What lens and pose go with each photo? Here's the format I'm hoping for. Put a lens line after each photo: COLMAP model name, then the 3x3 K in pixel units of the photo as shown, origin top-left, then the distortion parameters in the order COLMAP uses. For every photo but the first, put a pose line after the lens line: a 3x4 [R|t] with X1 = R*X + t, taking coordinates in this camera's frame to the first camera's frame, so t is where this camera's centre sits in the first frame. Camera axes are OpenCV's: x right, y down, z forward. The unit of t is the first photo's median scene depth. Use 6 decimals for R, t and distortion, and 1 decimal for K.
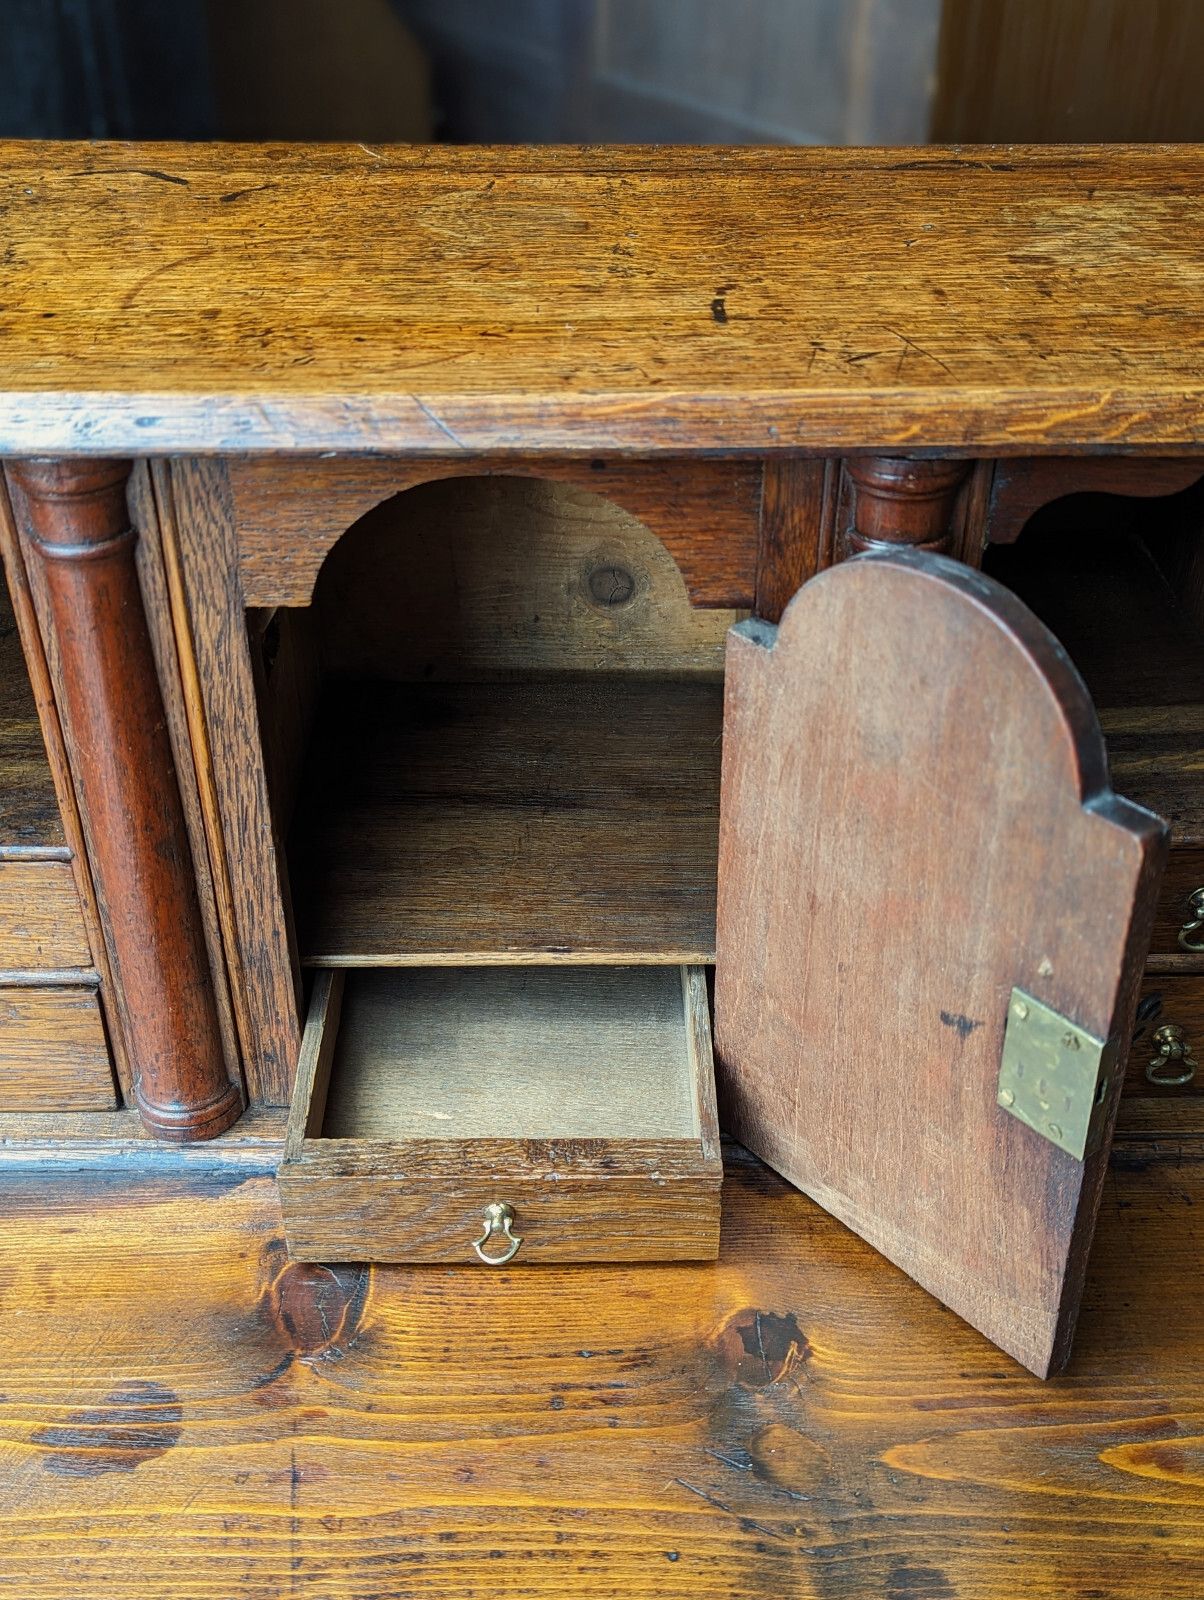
lens RADIAL K [[1762.4, 0, 607.6], [0, 1762.4, 797.3], [0, 0, 1]] dist [0.075433, -0.066189]
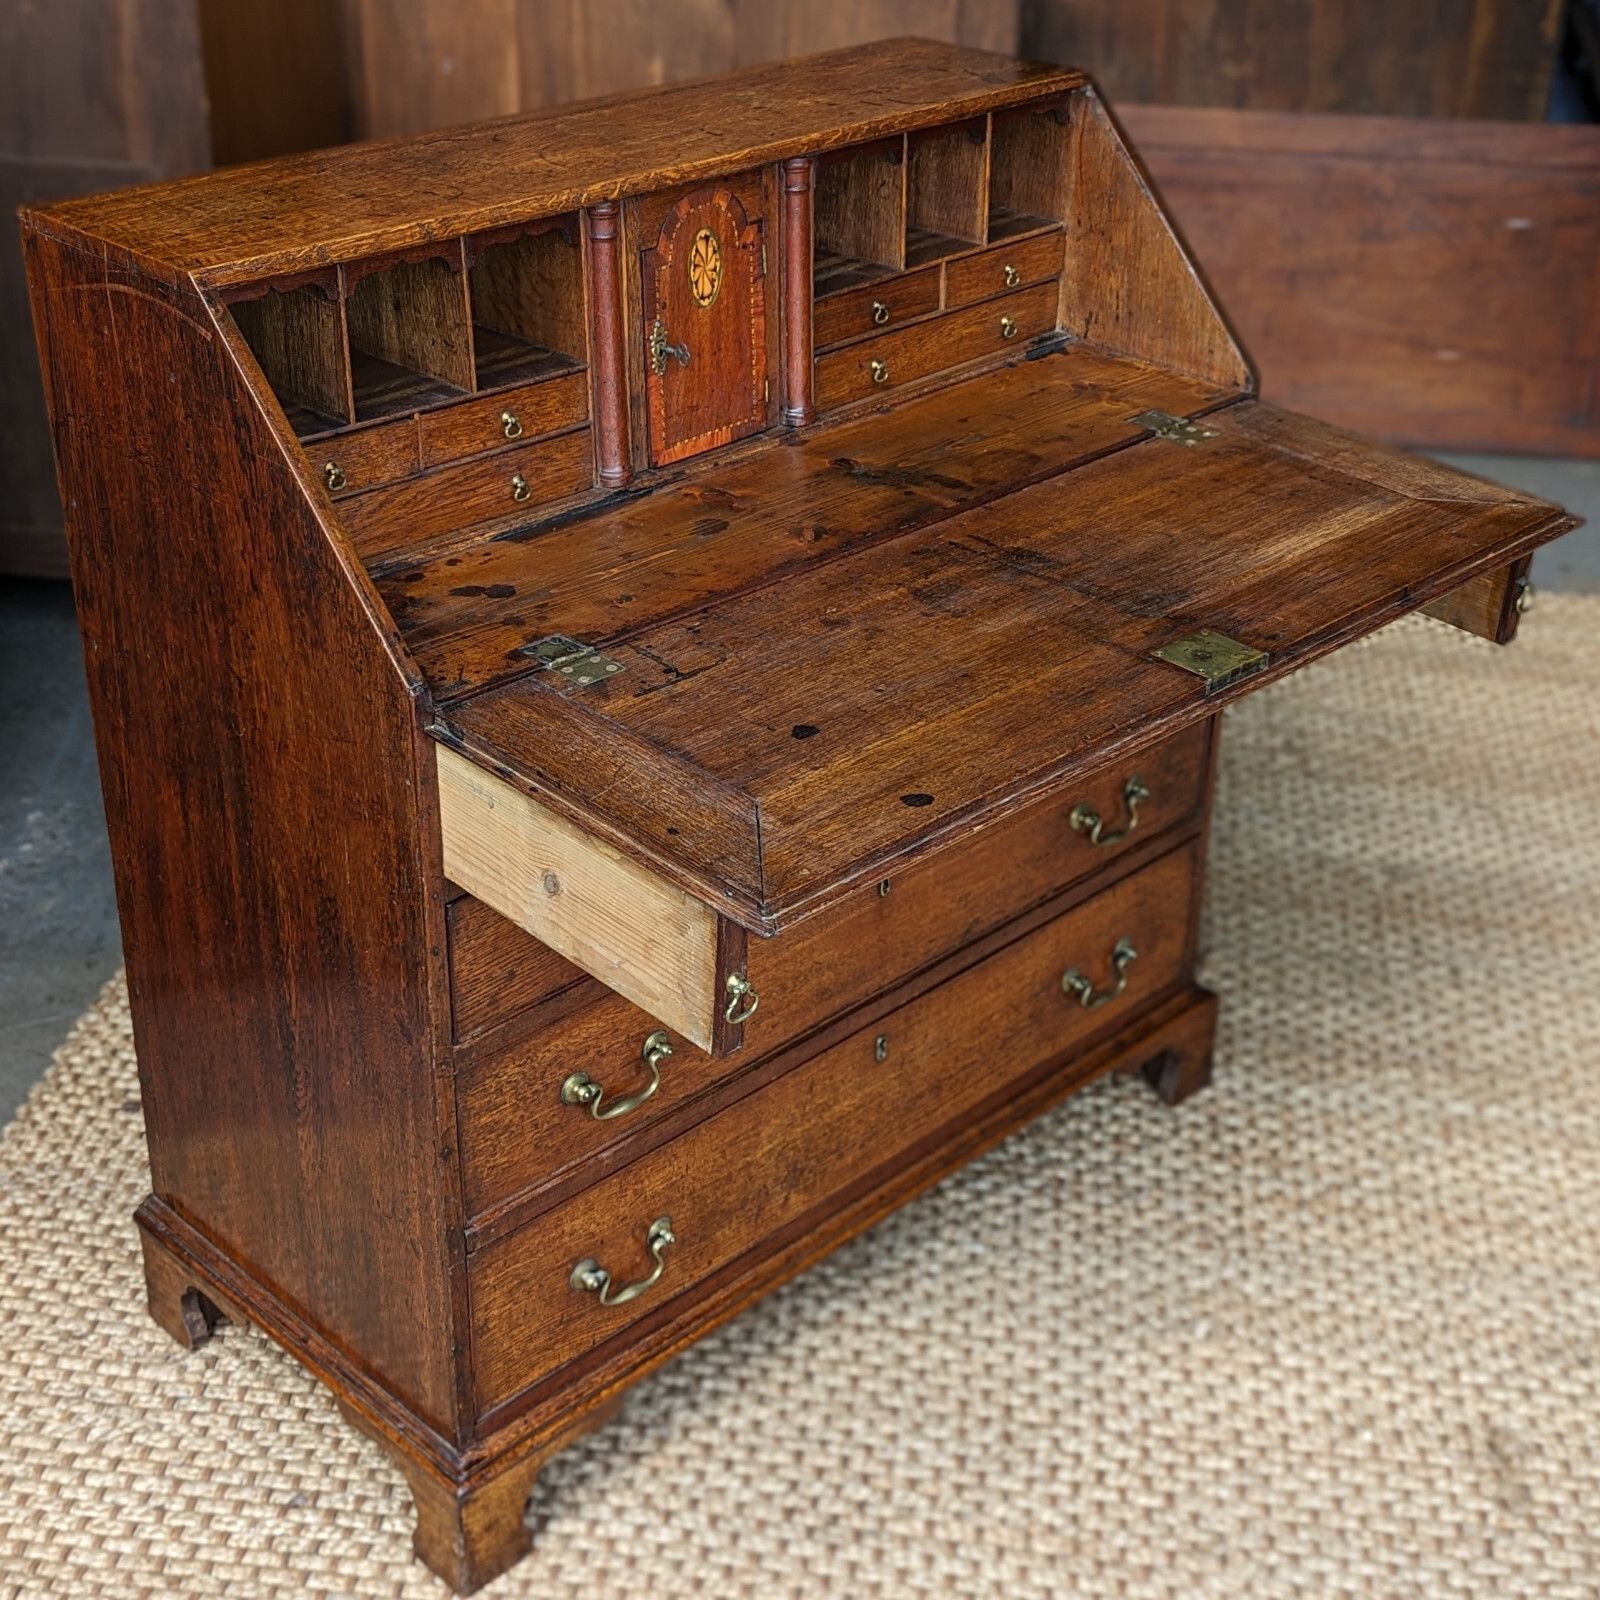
lens RADIAL K [[2464.1, 0, 799.1], [0, 2464.1, 757.4], [0, 0, 1]] dist [0.144059, -0.380829]
pose [[0.718415, -0.318464, 0.618435, -2.818614], [0.392333, 0.919651, 0.017816, 0.694679], [-0.574418, 0.229833, 0.785634, -2.193329]]
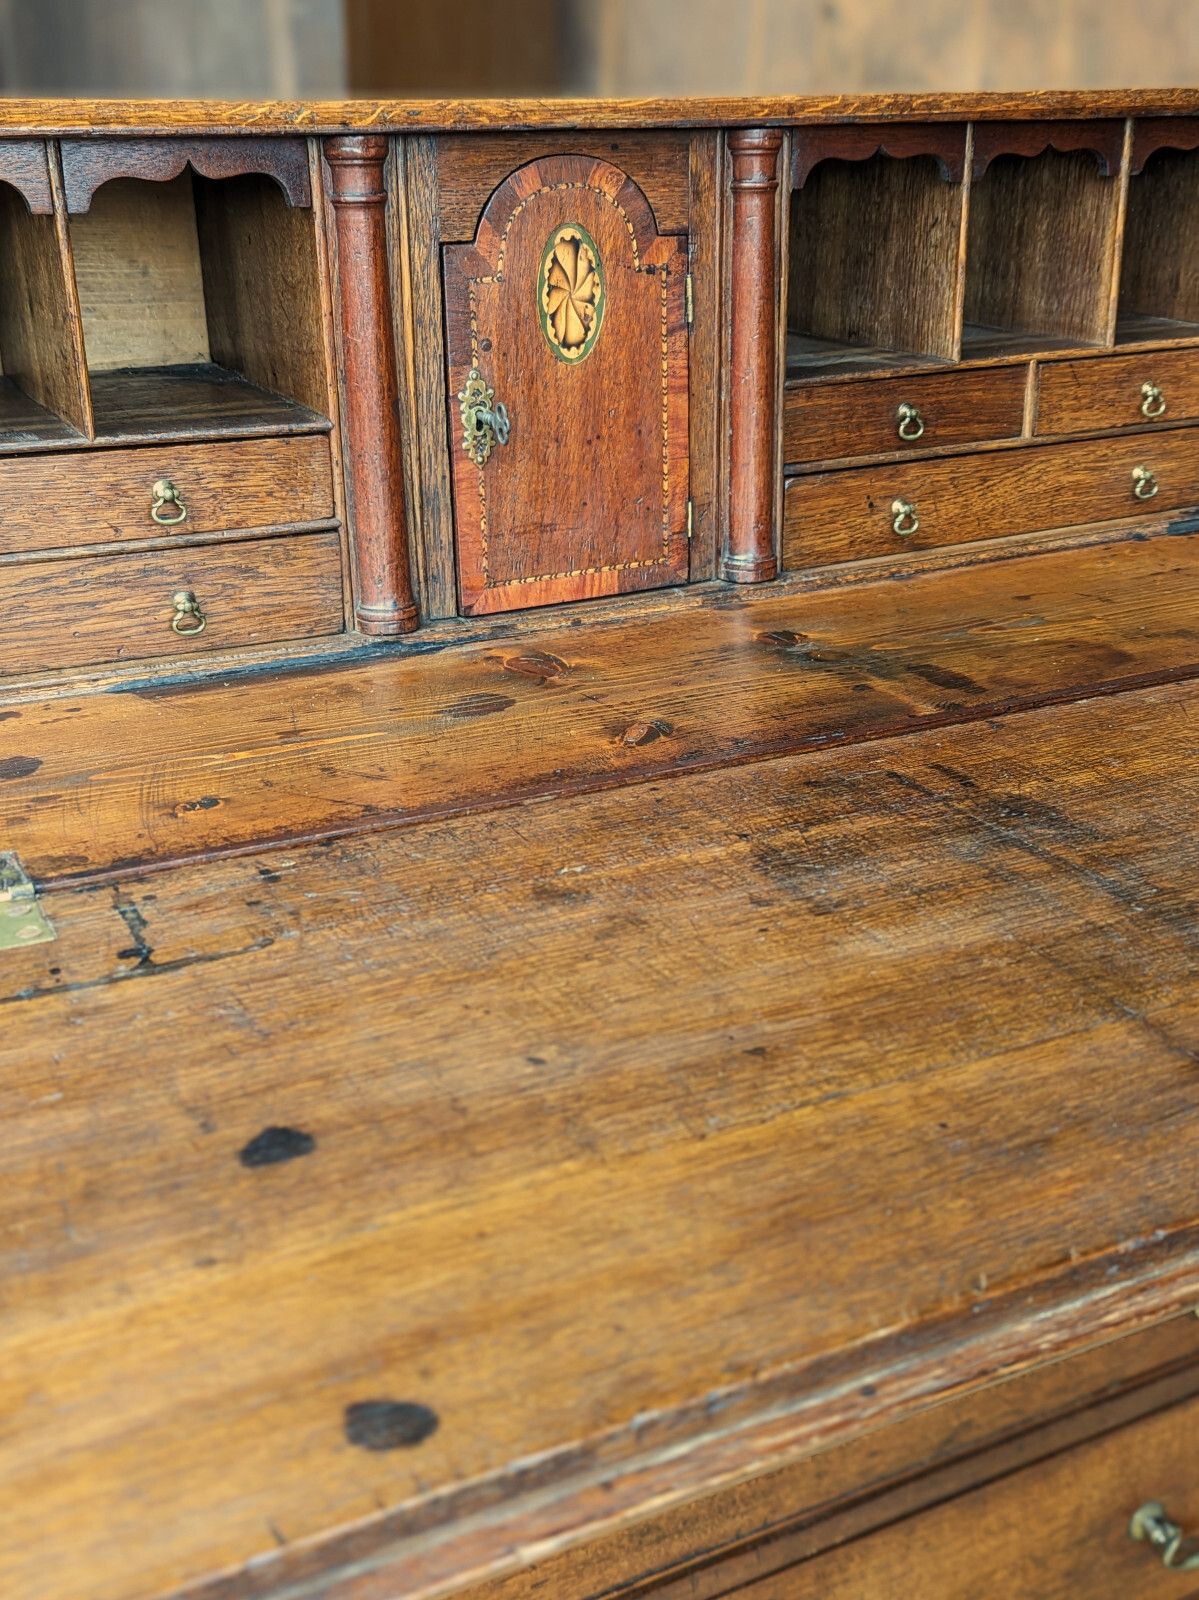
lens RADIAL K [[1819.0, 0, 595.5], [0, 1819.0, 794.9], [0, 0, 1]] dist [0.055246, -0.064235]
pose [[0.898509, -0.171511, 0.404061, -0.886999], [0.257842, 0.951183, -0.169614, 0.759132], [-0.355245, 0.256584, 0.898869, -0.550290]]
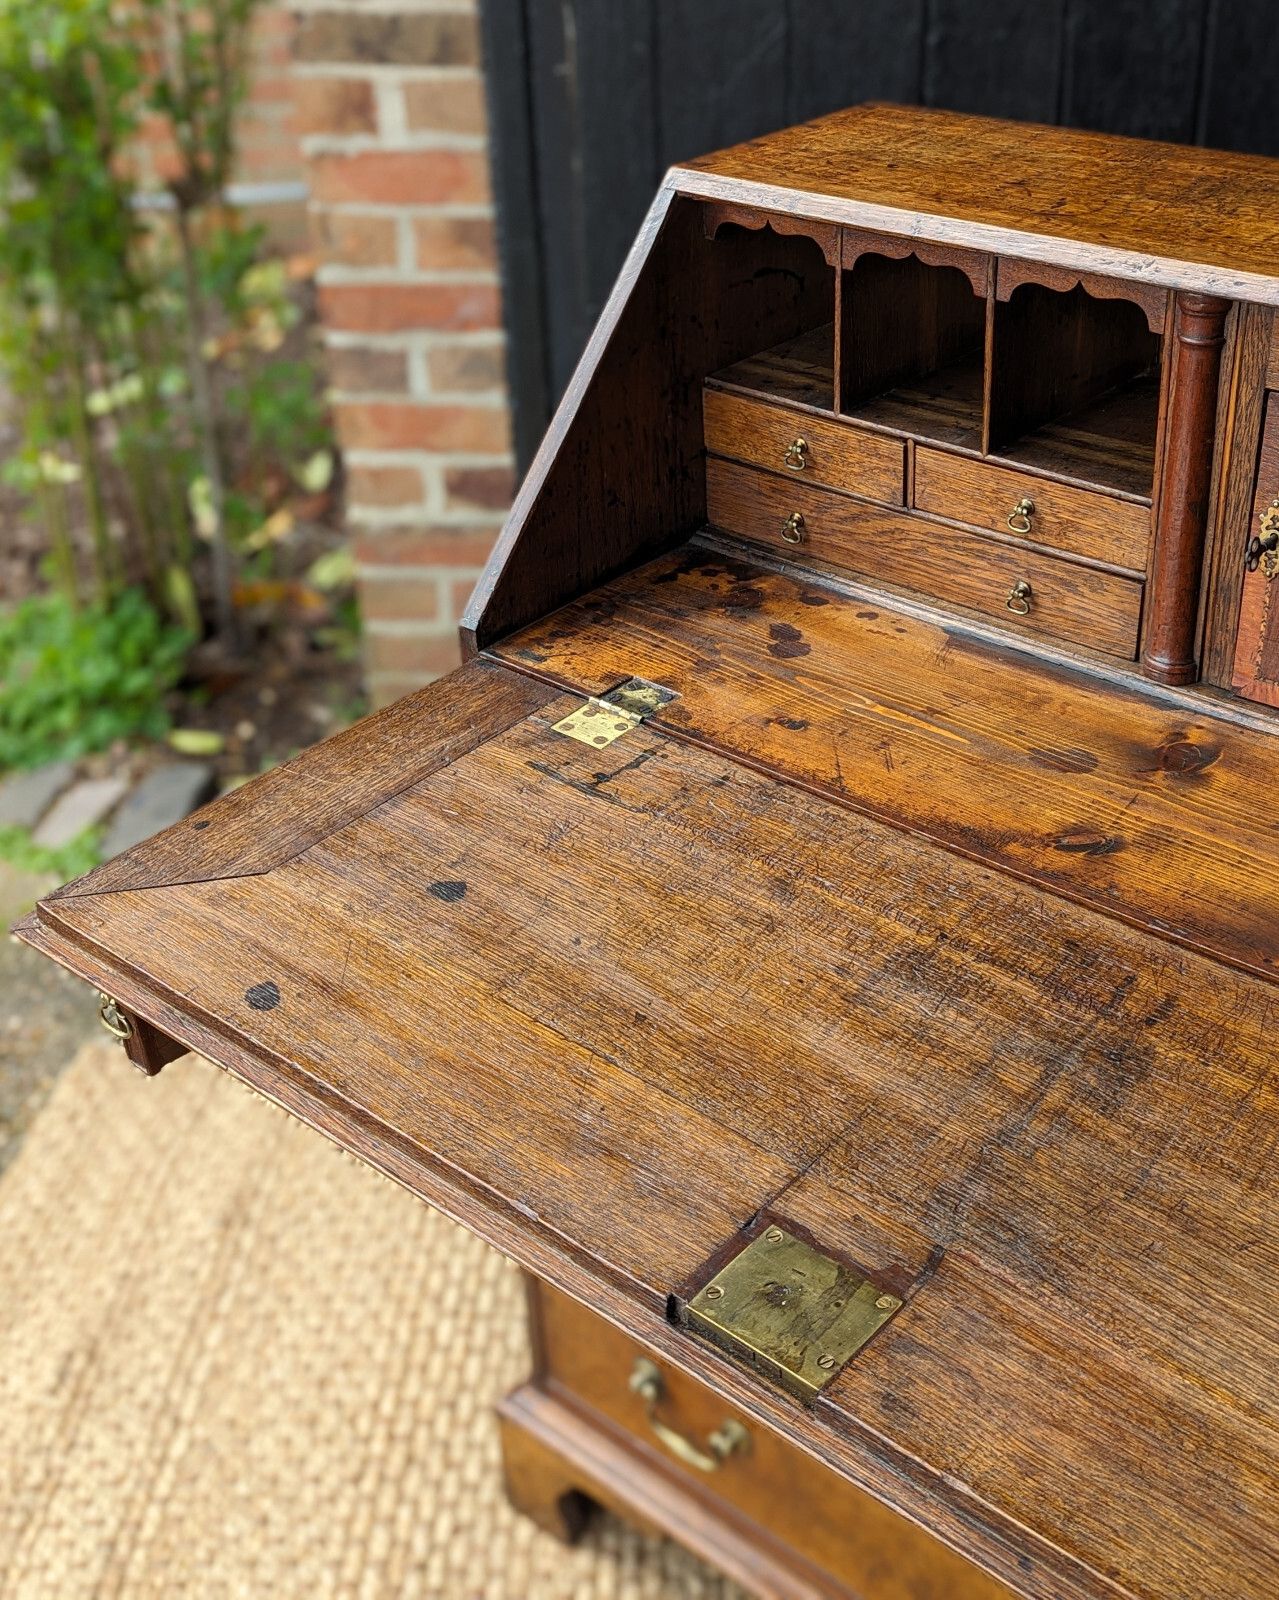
lens RADIAL K [[1949.0, 0, 640.5], [0, 1949.0, 680.9], [0, 0, 1]] dist [0.061282, -0.017794]
pose [[0.728744, 0.288680, -0.620964, 0.742363], [-0.348058, 0.937079, 0.027168, 0.382615], [0.589735, 0.196333, 0.783368, -1.071802]]
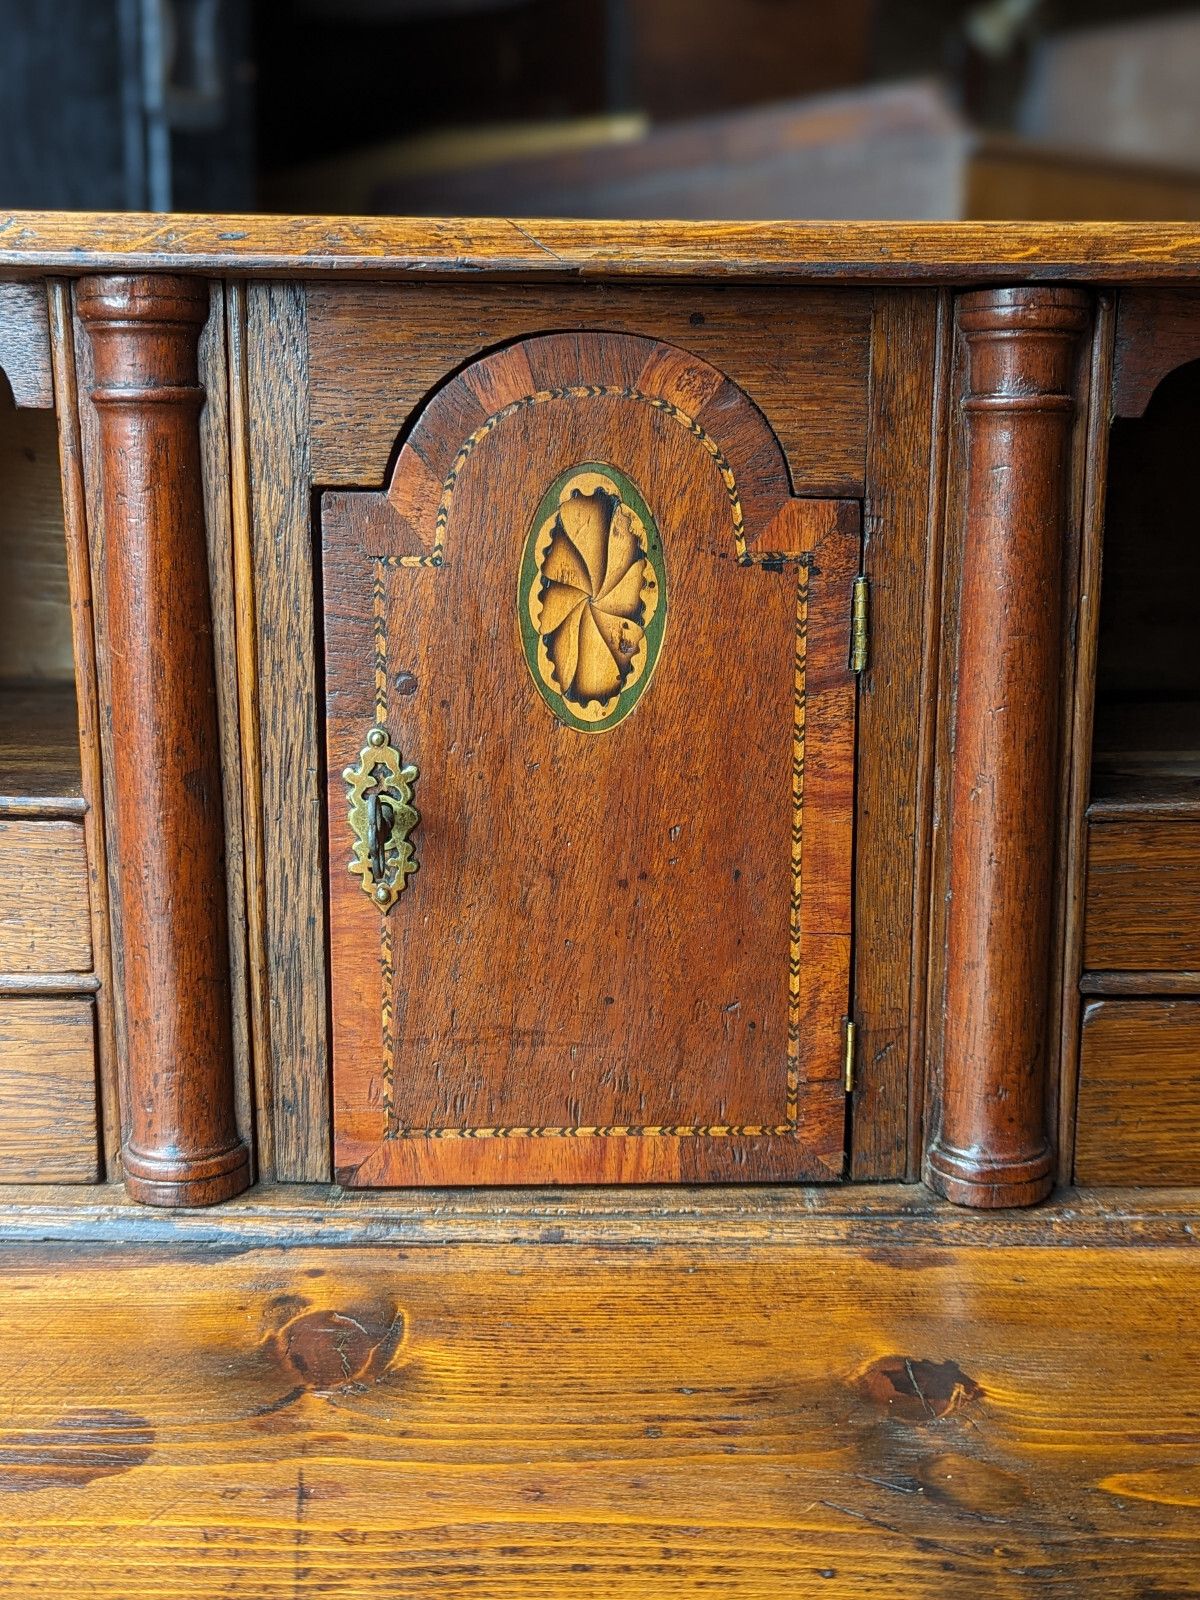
lens RADIAL K [[1786.2, 0, 600.0], [0, 1786.2, 800.0], [0, 0, 1]] dist [0.081943, -0.115399]
pose [[0.999990, 0.002981, -0.003343, -0.050424], [-0.004043, 0.921864, -0.387493, 0.400059], [0.001927, 0.387503, 0.921867, 0.199781]]
